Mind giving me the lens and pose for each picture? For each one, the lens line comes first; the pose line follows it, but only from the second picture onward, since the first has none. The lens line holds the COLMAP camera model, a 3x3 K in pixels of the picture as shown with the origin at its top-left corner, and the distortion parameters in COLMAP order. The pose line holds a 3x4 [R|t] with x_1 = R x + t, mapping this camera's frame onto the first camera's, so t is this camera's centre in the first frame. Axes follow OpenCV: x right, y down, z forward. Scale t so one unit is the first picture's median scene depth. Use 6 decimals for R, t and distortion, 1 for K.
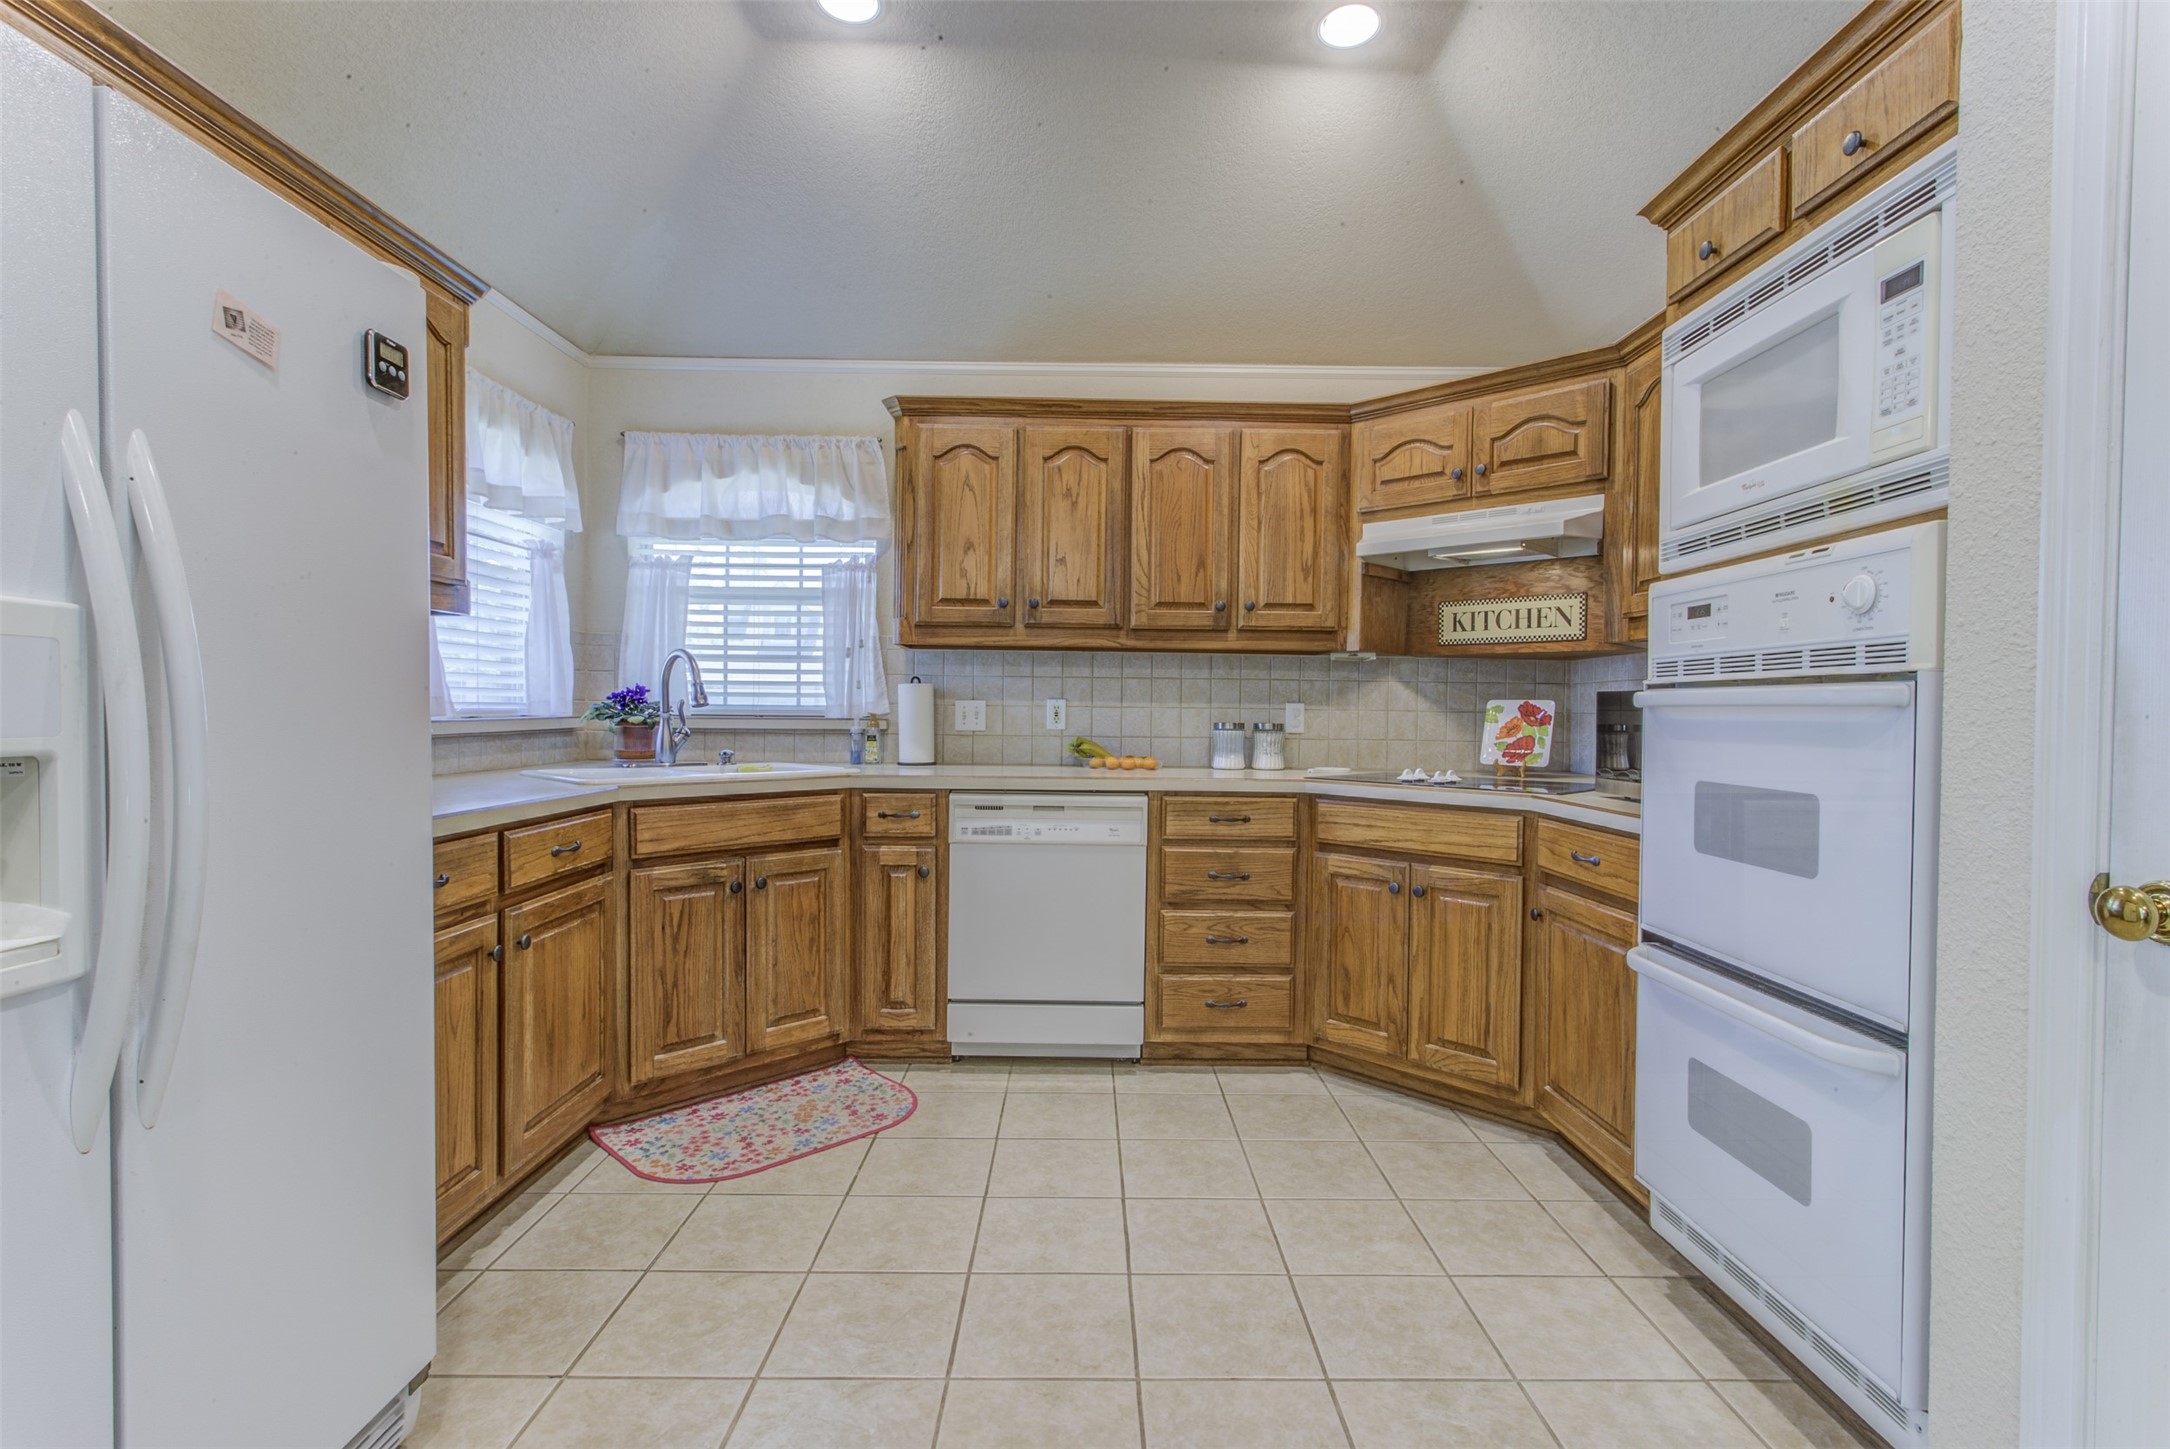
lens RADIAL K [[1020.0, 0, 1094.0], [0, 1020.0, 726.8], [0, 0, 1]] dist [-0.003841, 0.003934]
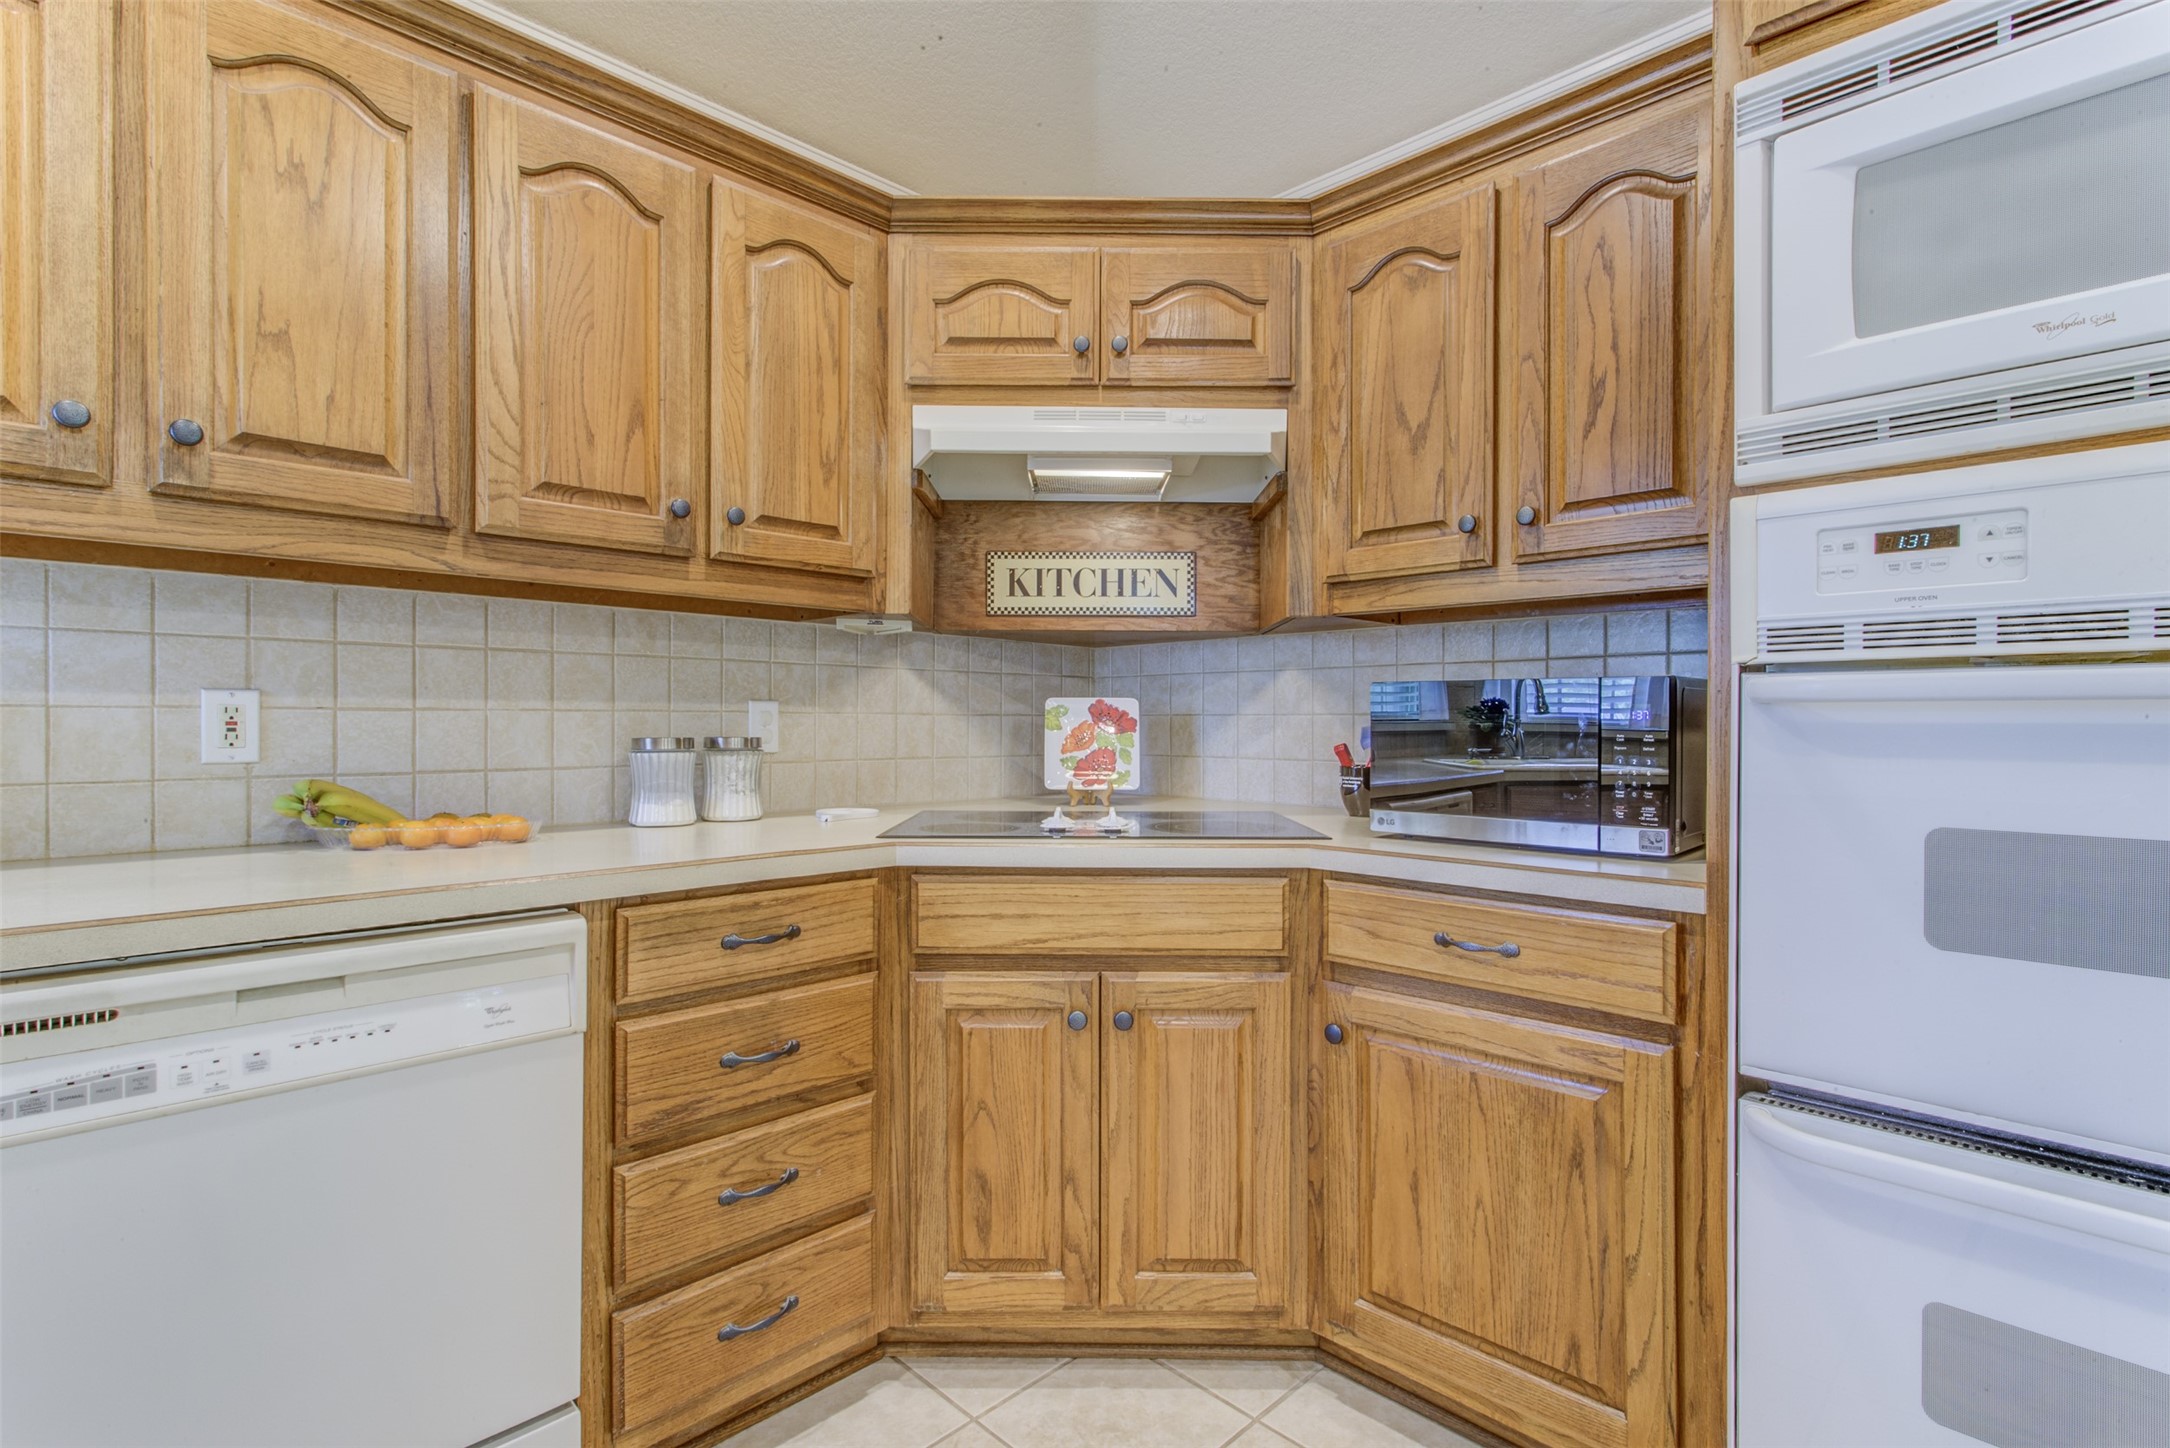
lens RADIAL K [[1020.0, 0, 1095.7], [0, 1020.0, 726.6], [0, 0, 1]] dist [-0.003841, 0.003934]
pose [[0.709738, -0.013490, 0.704336, -0.094173], [0.016633, 0.999859, 0.002390, -0.008337], [-0.704269, 0.010019, 0.709862, 0.536598]]
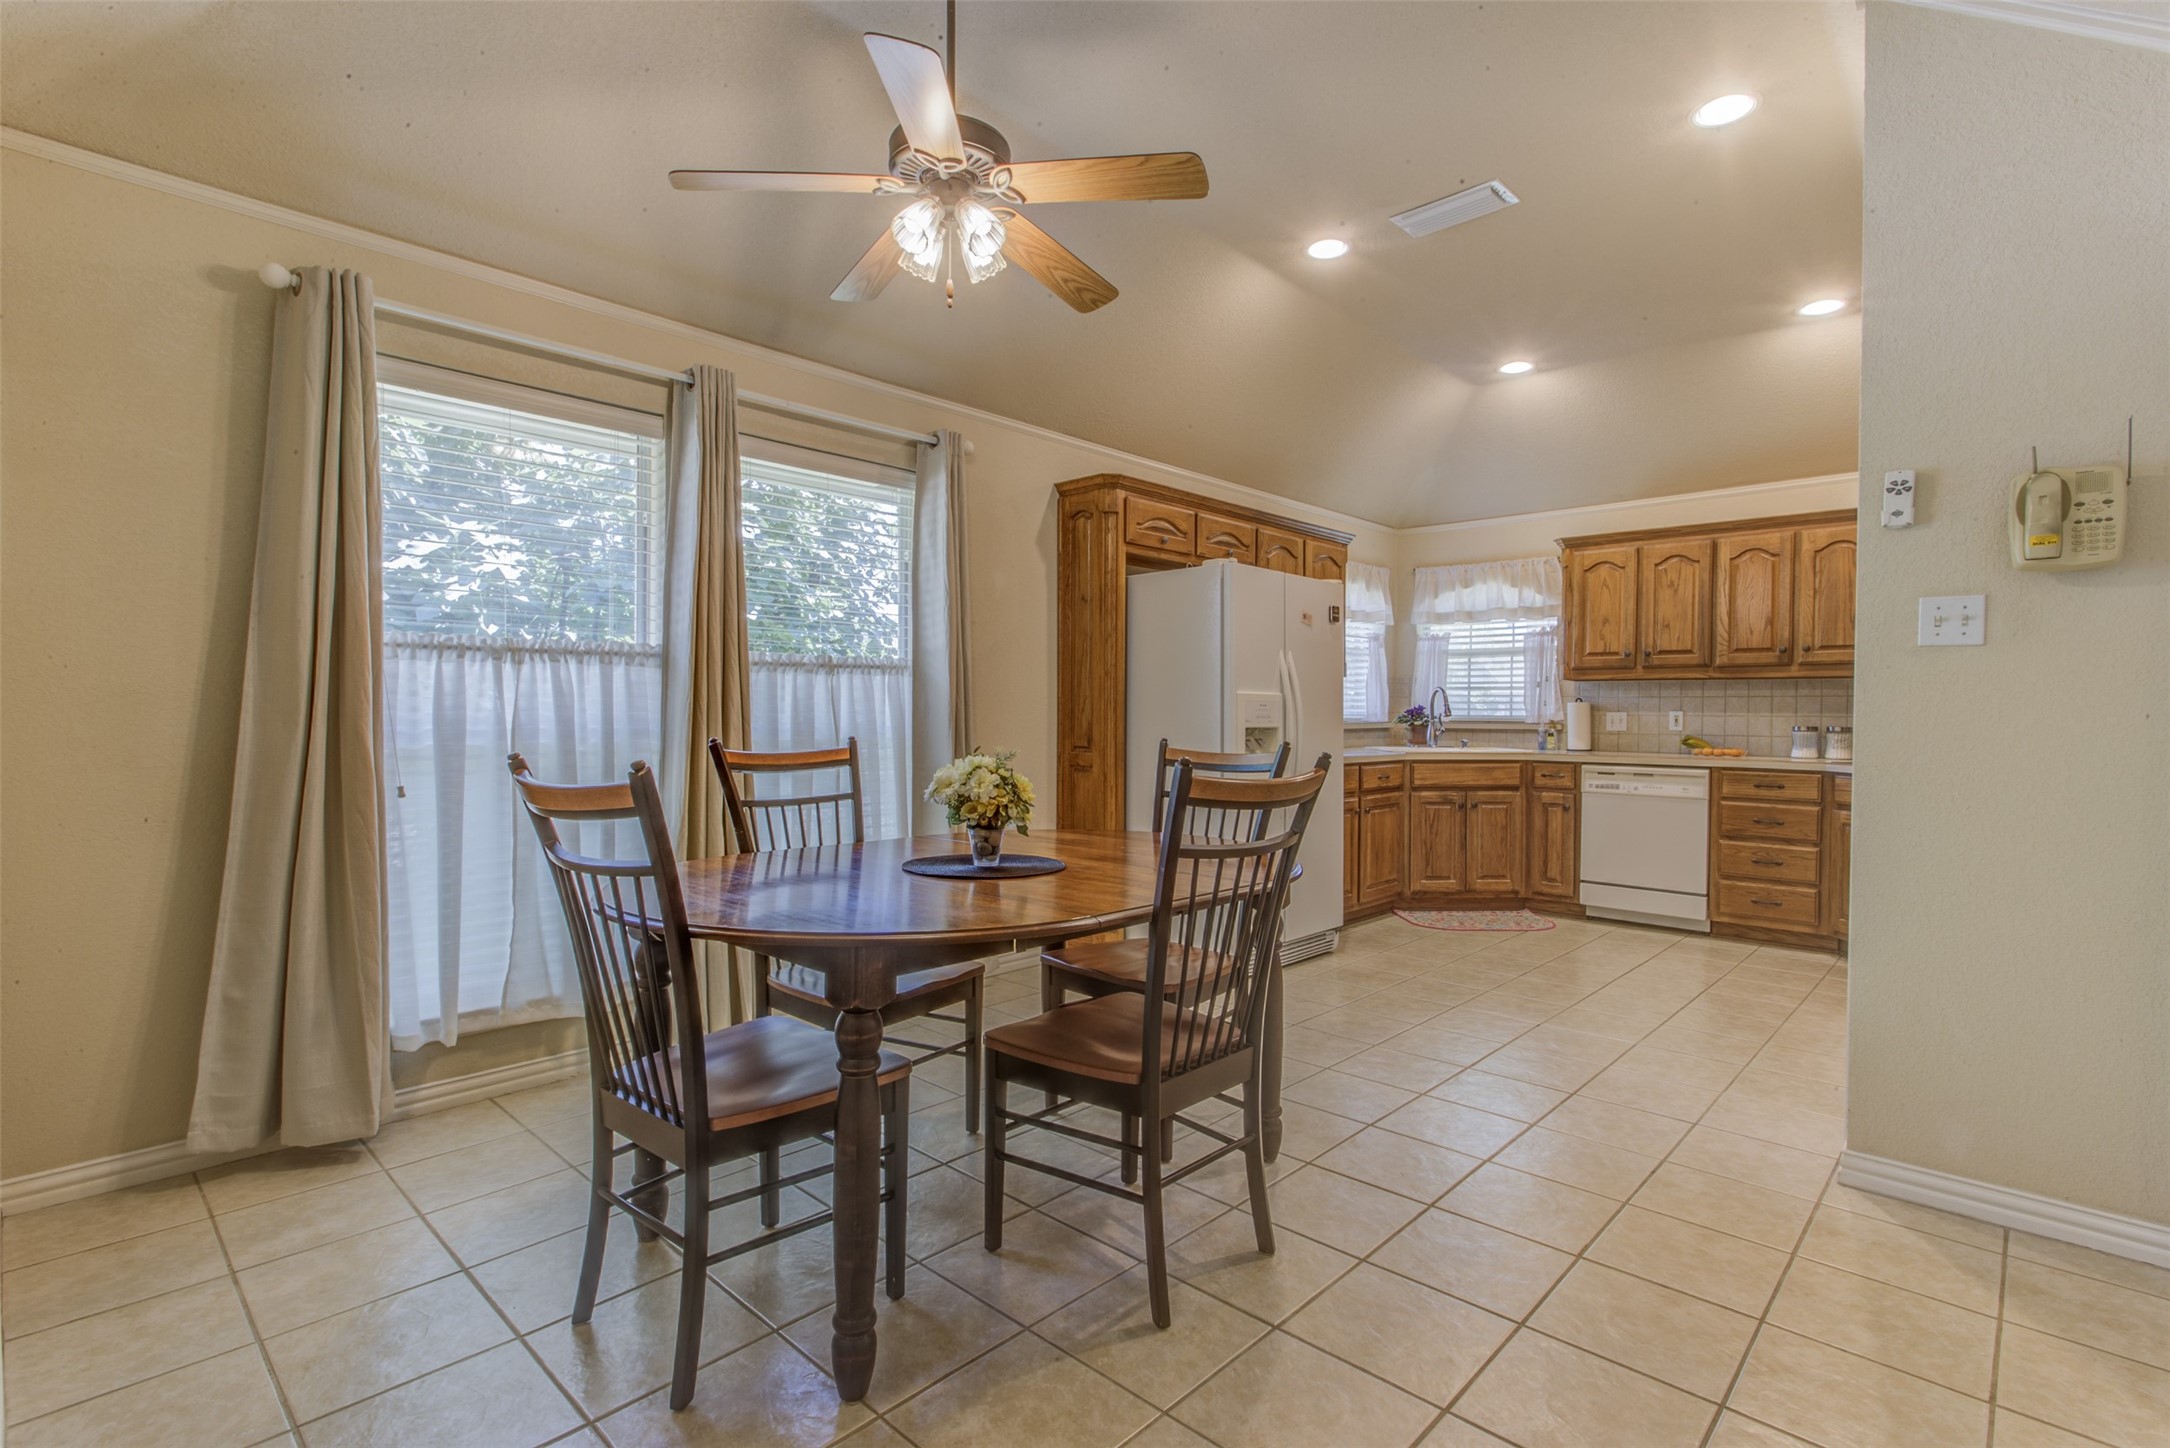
lens RADIAL K [[1020.0, 0, 1088.8], [0, 1020.0, 725.6], [0, 0, 1]] dist [-0.003841, 0.003934]
pose [[0.722665, 0.003109, -0.691191, 0.460862], [-0.010470, 0.999924, -0.006449, 0.017451], [0.691119, 0.011897, 0.722643, -0.876400]]
